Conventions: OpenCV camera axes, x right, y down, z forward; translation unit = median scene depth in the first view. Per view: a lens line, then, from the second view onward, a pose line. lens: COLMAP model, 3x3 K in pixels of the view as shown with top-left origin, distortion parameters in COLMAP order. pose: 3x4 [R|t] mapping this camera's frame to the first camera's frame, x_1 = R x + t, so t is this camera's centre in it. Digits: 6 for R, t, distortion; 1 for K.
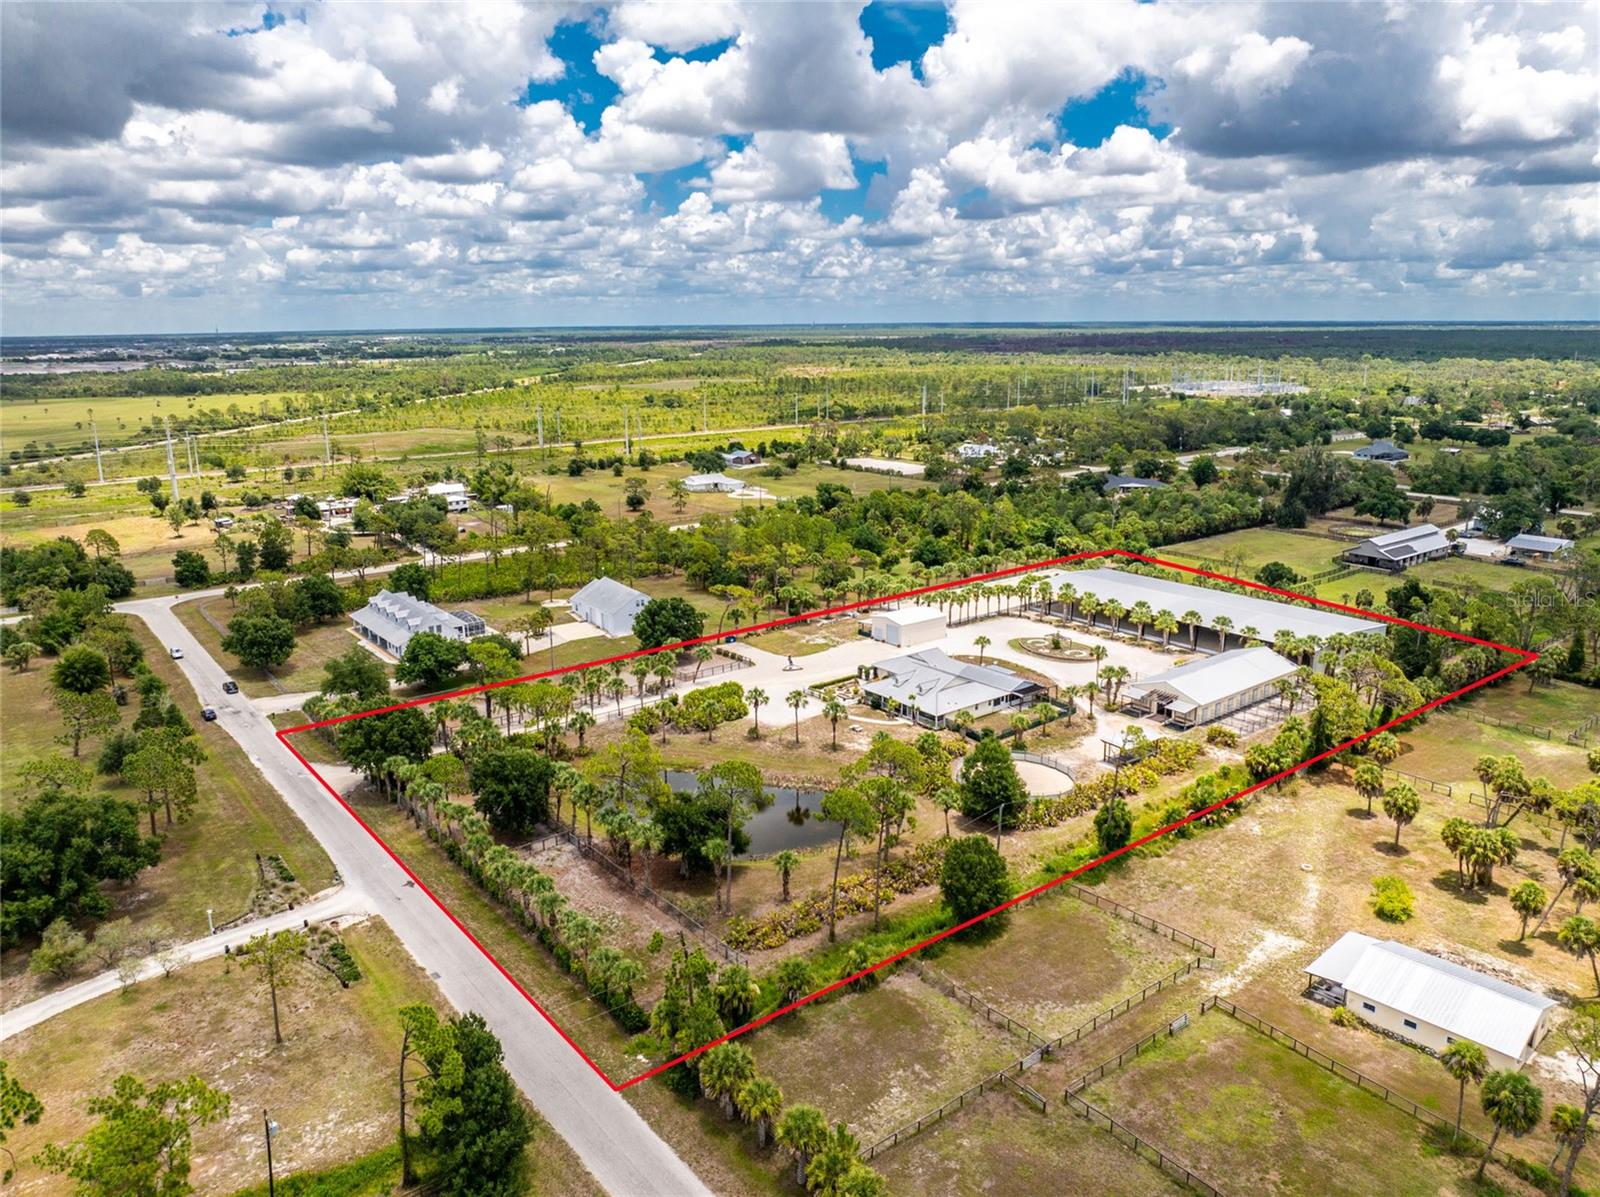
lens RADIAL K [[1122.8, 0, 799.9], [0, 1122.8, 590.2], [0, 0, 1]] dist [-0.043074, 0.019090]
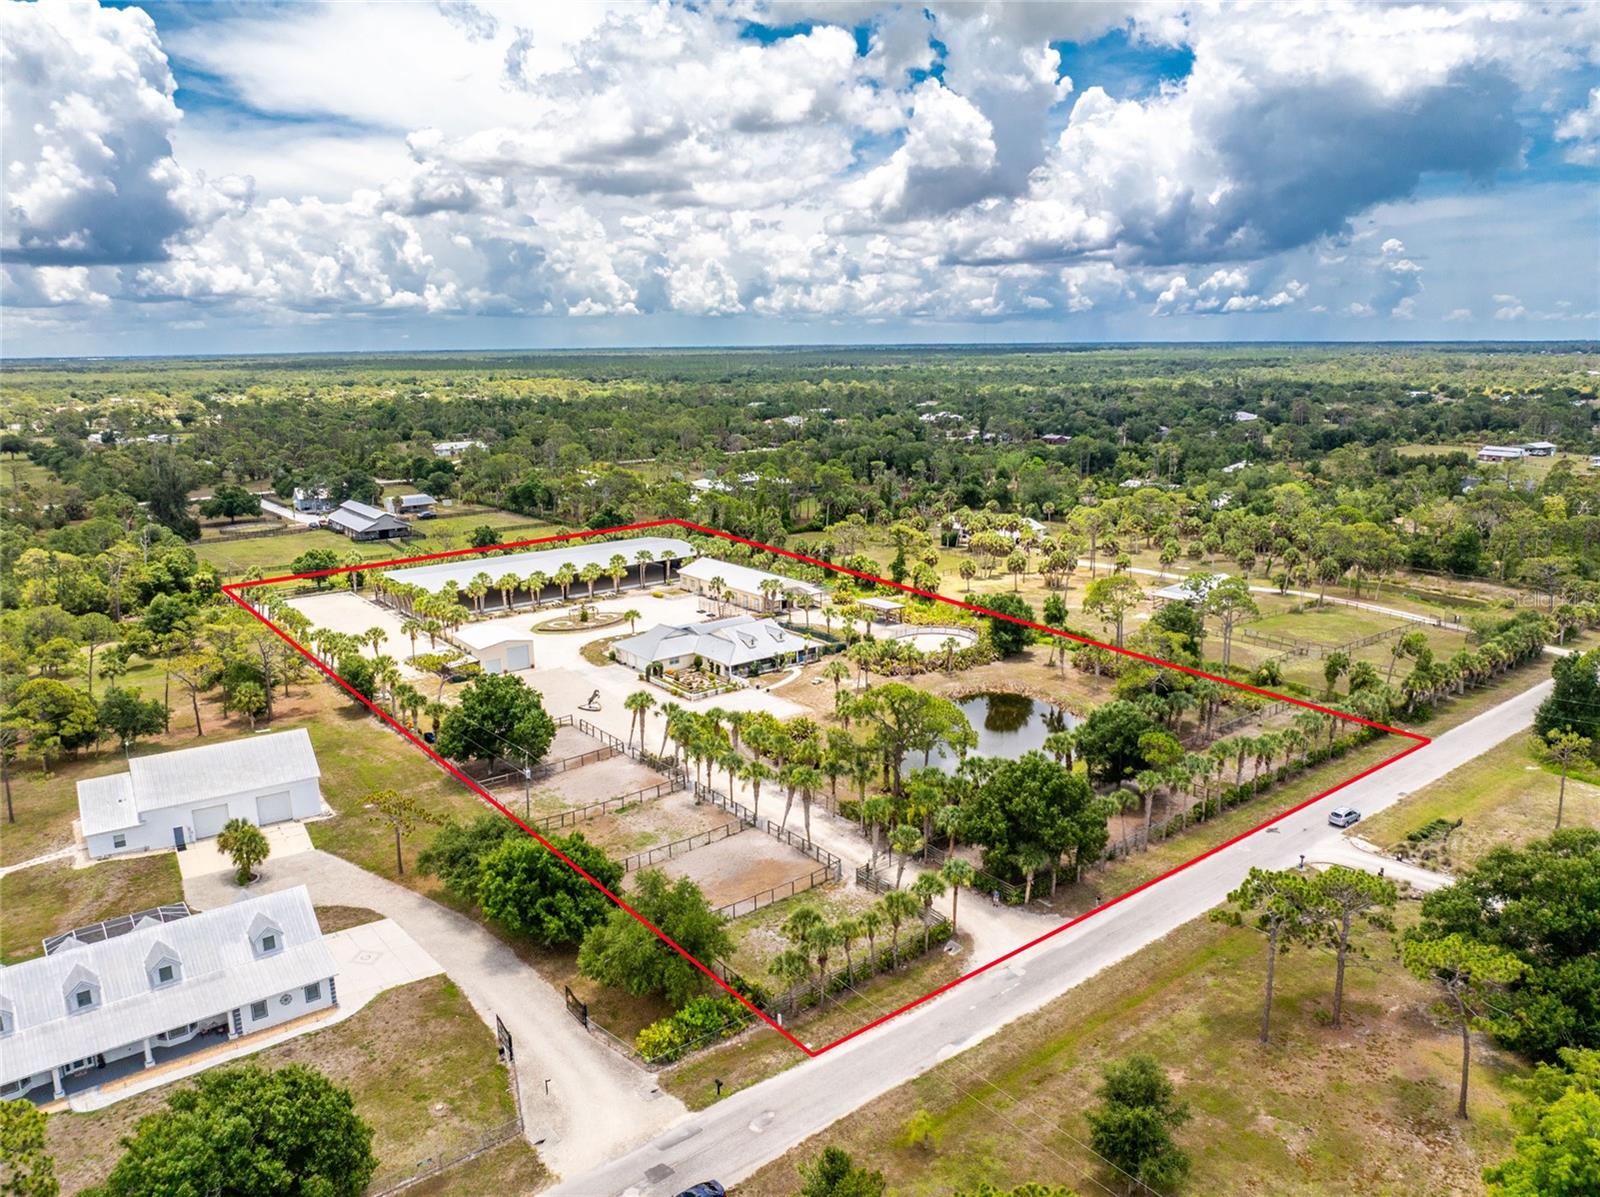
lens RADIAL K [[1122.8, 0, 799.9], [0, 1122.8, 590.2], [0, 0, 1]] dist [-0.043074, 0.019090]
pose [[-0.002183, -0.206140, 0.978520, -0.787086], [0.243298, 0.949010, 0.200466, -0.134714], [-0.969949, 0.238510, 0.048081, 0.835485]]
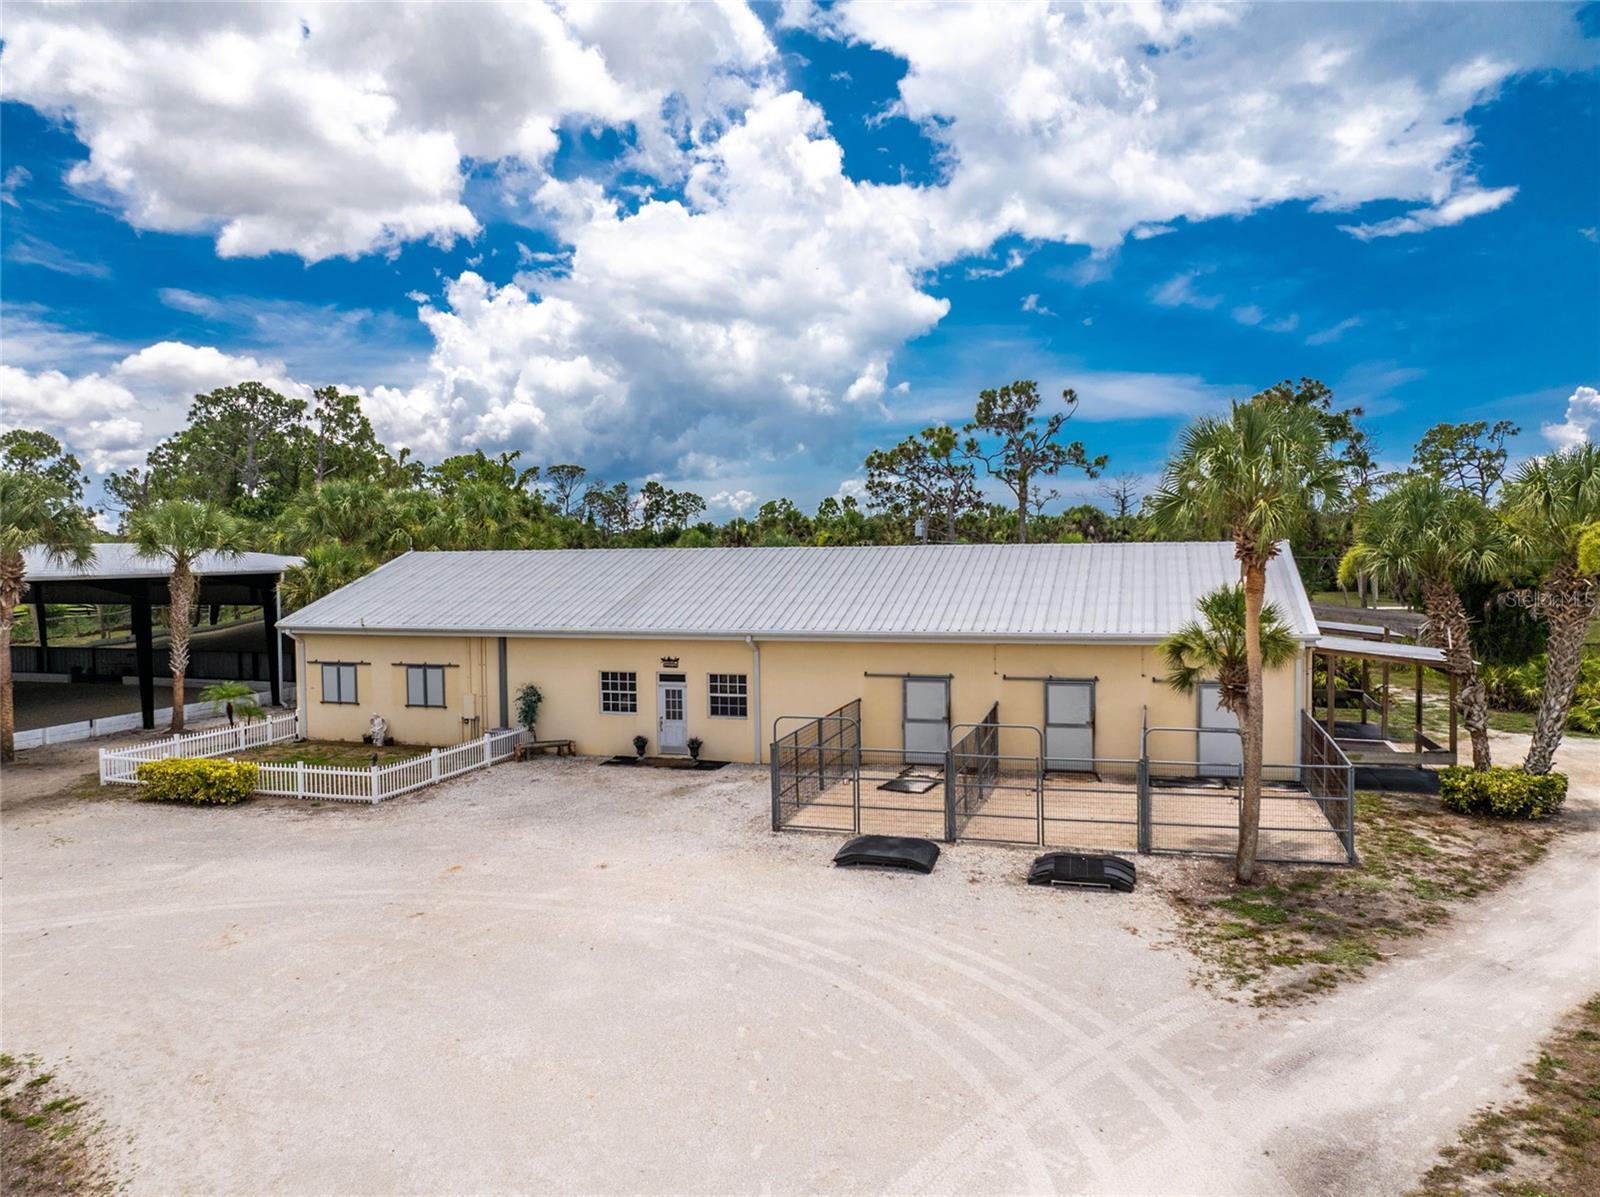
lens RADIAL K [[1122.8, 0, 799.9], [0, 1122.8, 590.2], [0, 0, 1]] dist [-0.043074, 0.019090]
pose [[-0.570817, -0.011162, 0.821001, 0.199807], [0.206802, 0.965718, 0.156913, 0.038716], [-0.794607, 0.259353, -0.548940, 1.045922]]
